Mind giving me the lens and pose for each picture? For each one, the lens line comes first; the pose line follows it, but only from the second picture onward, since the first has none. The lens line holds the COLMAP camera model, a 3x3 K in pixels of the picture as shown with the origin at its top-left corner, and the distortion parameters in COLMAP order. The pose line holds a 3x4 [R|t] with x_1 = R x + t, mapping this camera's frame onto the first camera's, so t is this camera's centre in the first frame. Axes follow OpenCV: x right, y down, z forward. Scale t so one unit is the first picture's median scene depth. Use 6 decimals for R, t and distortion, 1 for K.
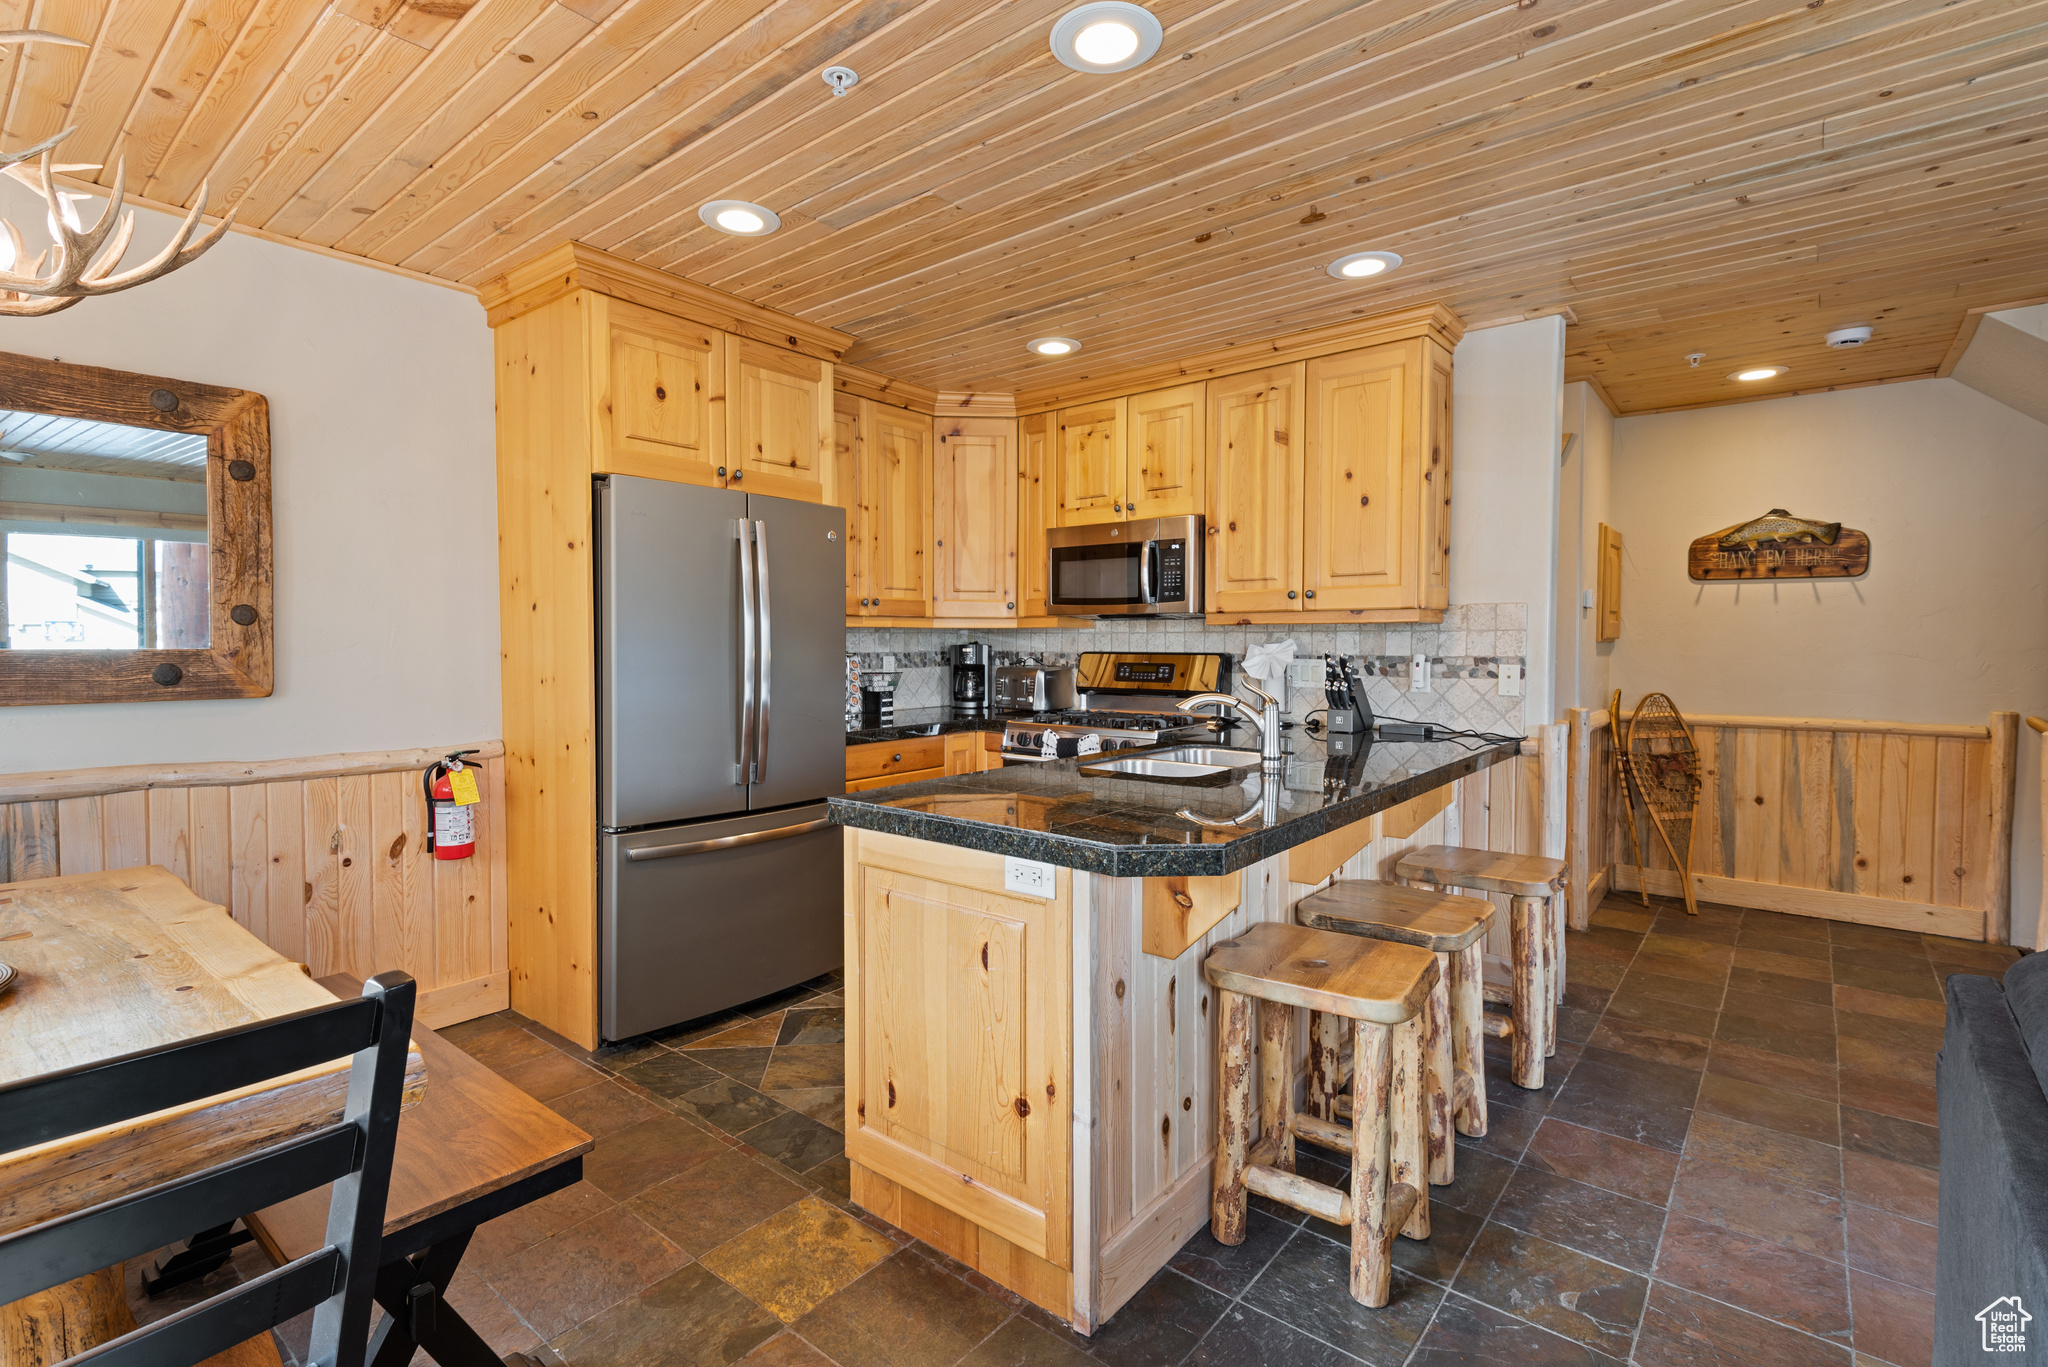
lens RADIAL K [[948.2, 0, 990.3], [0, 948.2, 665.7], [0, 0, 1]] dist [0.011844, -0.000734]
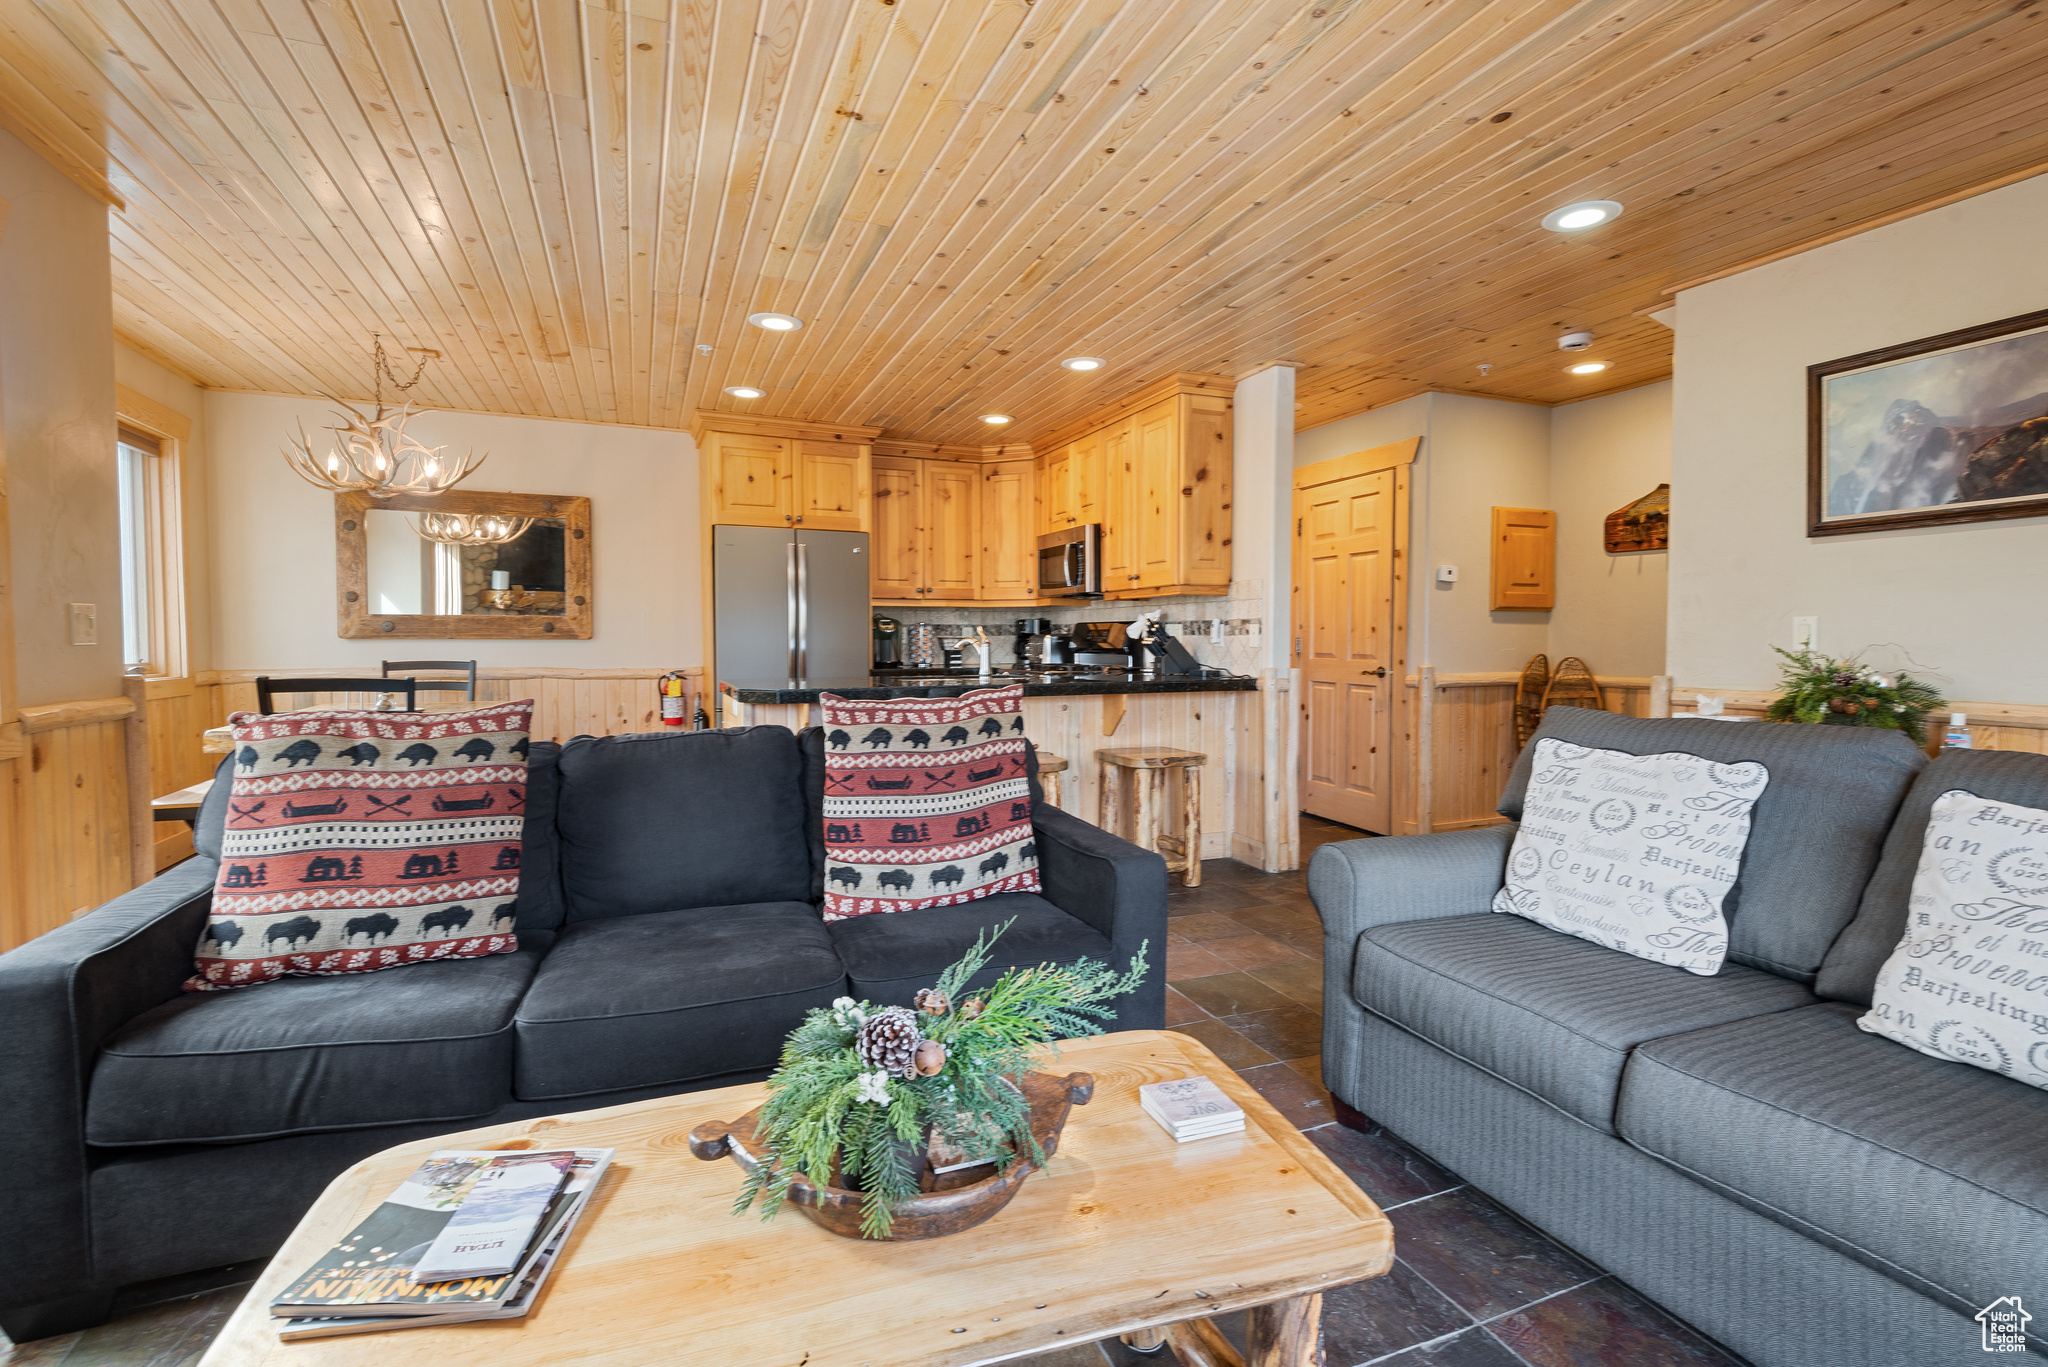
lens RADIAL K [[940.9, 0, 1027.2], [0, 940.9, 667.1], [0, 0, 1]] dist [0.031163, -0.015347]
pose [[0.889558, 0.014764, -0.456585, 0.880143], [-0.012247, 0.999889, 0.008473, 0.053013], [0.456659, -0.001946, 0.889640, -0.354953]]
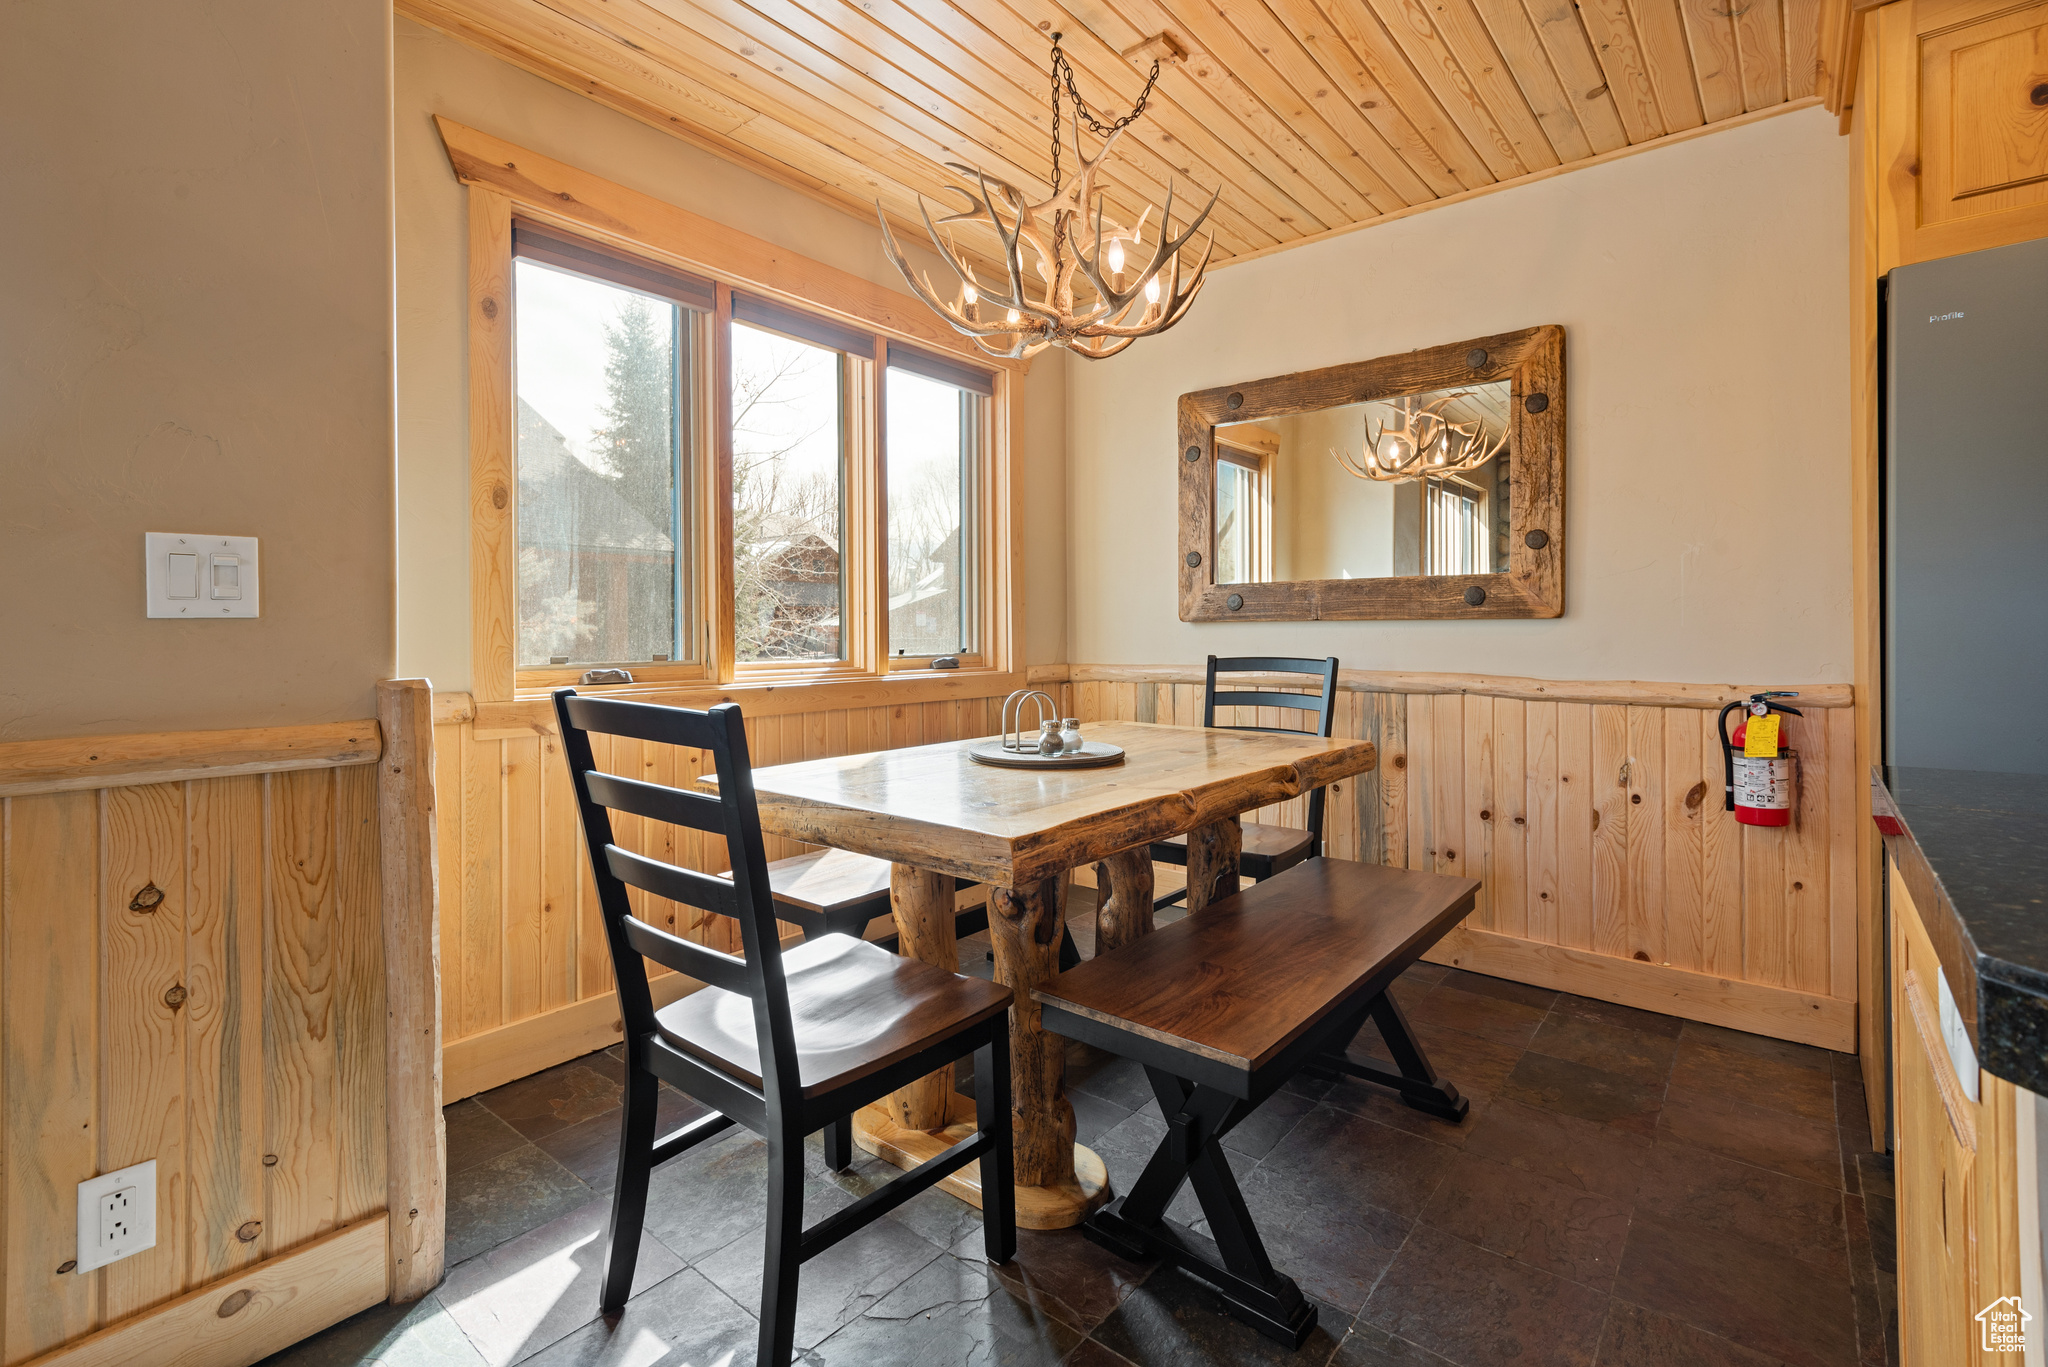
lens RADIAL K [[929.1, 0, 1027.7], [0, 929.1, 636.3], [0, 0, 1]] dist [0.031752, -0.015582]
pose [[0.011525, 0.003133, -0.999929, 0.198907], [-0.020984, 0.999776, 0.002890, 0.050076], [0.999713, 0.020949, 0.011589, 0.341763]]
